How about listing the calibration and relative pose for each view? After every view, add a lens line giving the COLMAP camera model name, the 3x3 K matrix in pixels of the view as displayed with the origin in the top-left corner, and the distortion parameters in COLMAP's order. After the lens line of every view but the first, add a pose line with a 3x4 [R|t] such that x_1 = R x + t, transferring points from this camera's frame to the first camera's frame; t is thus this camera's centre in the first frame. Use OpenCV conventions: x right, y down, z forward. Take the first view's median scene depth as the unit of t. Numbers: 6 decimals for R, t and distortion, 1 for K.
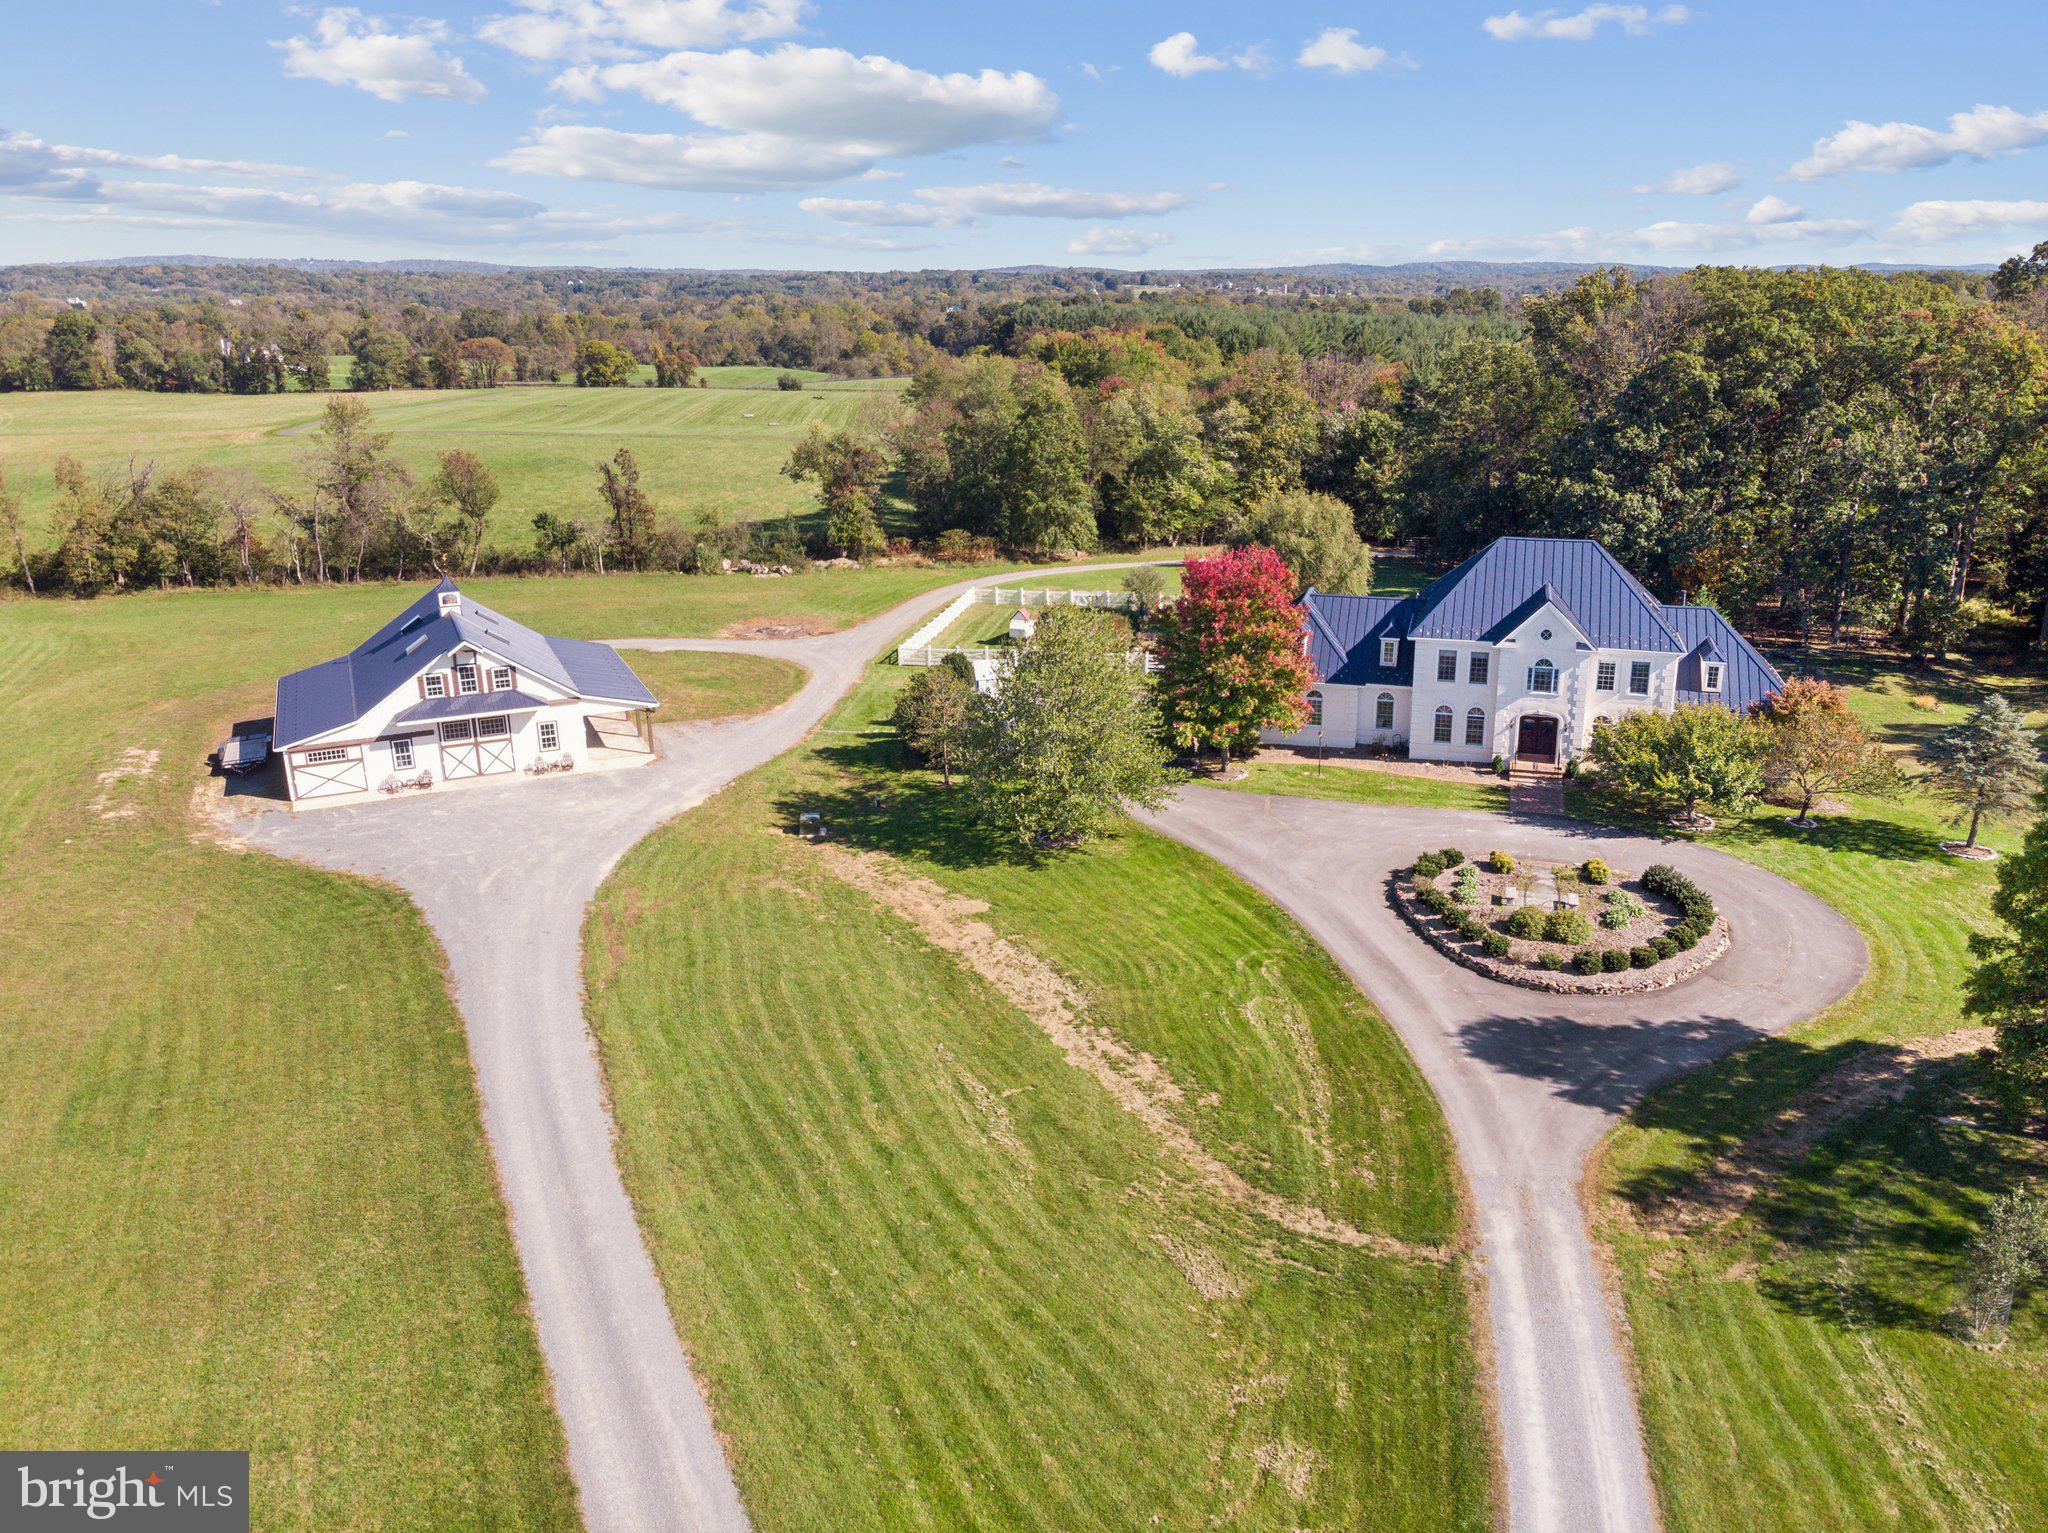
lens RADIAL K [[1525.2, 0, 1019.9], [0, 1525.2, 714.8], [0, 0, 1]] dist [-0.006770, 0.008159]
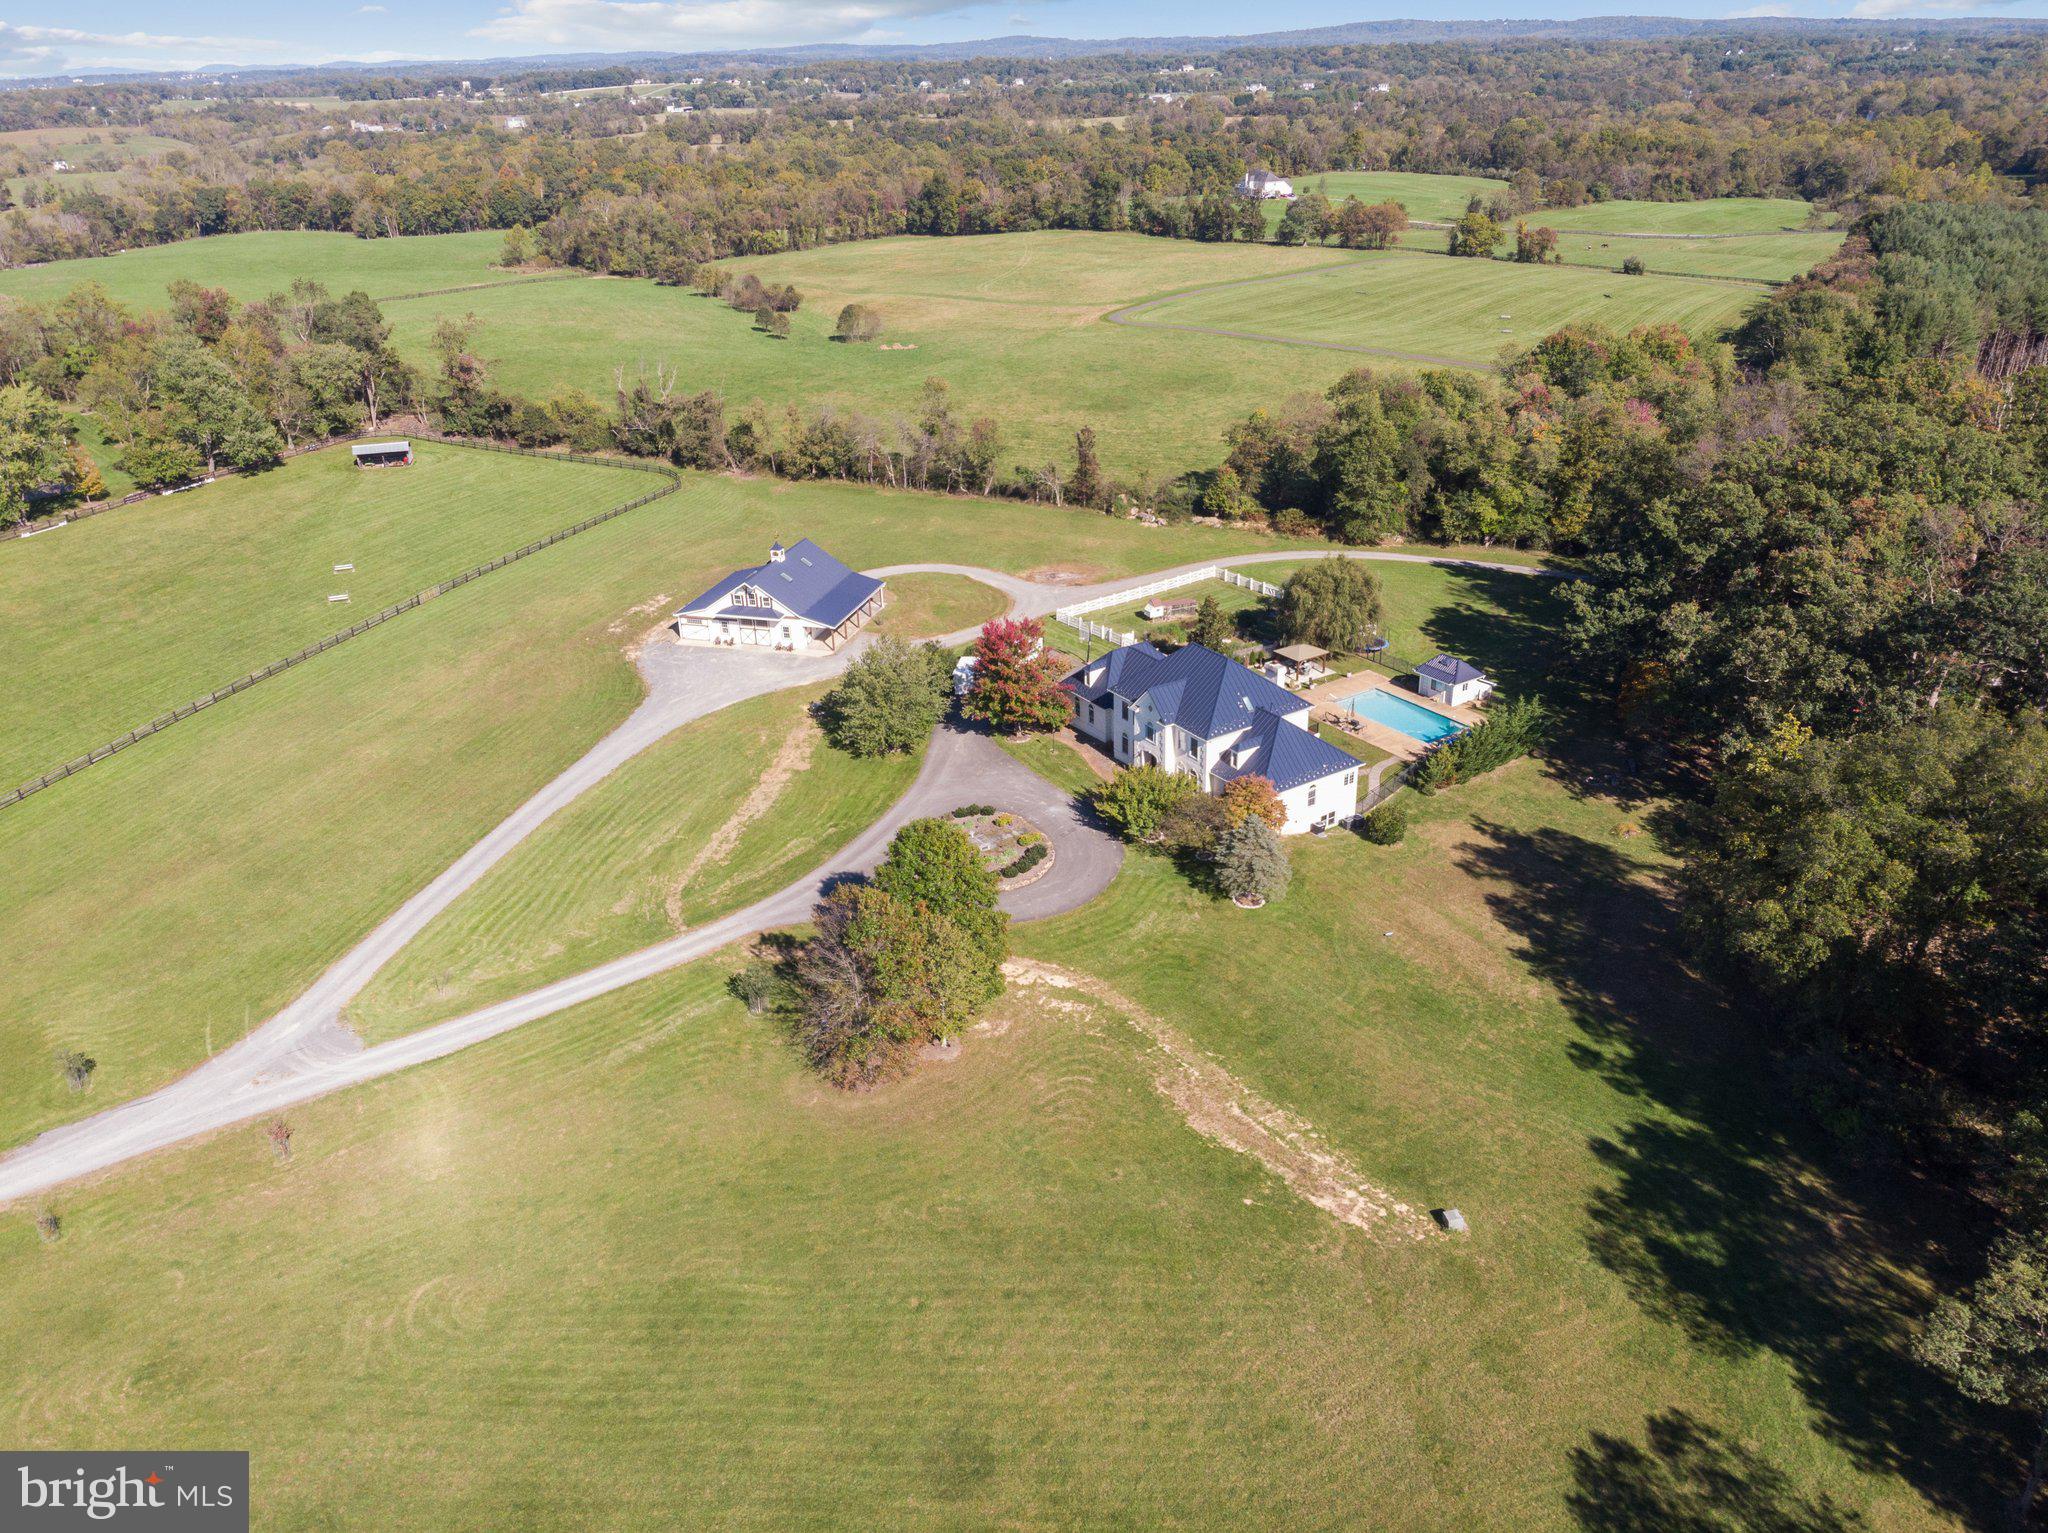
lens RADIAL K [[1478.2, 0, 1058.5], [0, 1478.2, 716.4], [0, 0, 1]] dist [-0.000724, -0.000037]
pose [[0.764403, 0.256390, -0.591568, 0.744974], [-0.159771, 0.964240, 0.211459, -0.225061], [0.624629, -0.067124, 0.778031, -0.206770]]
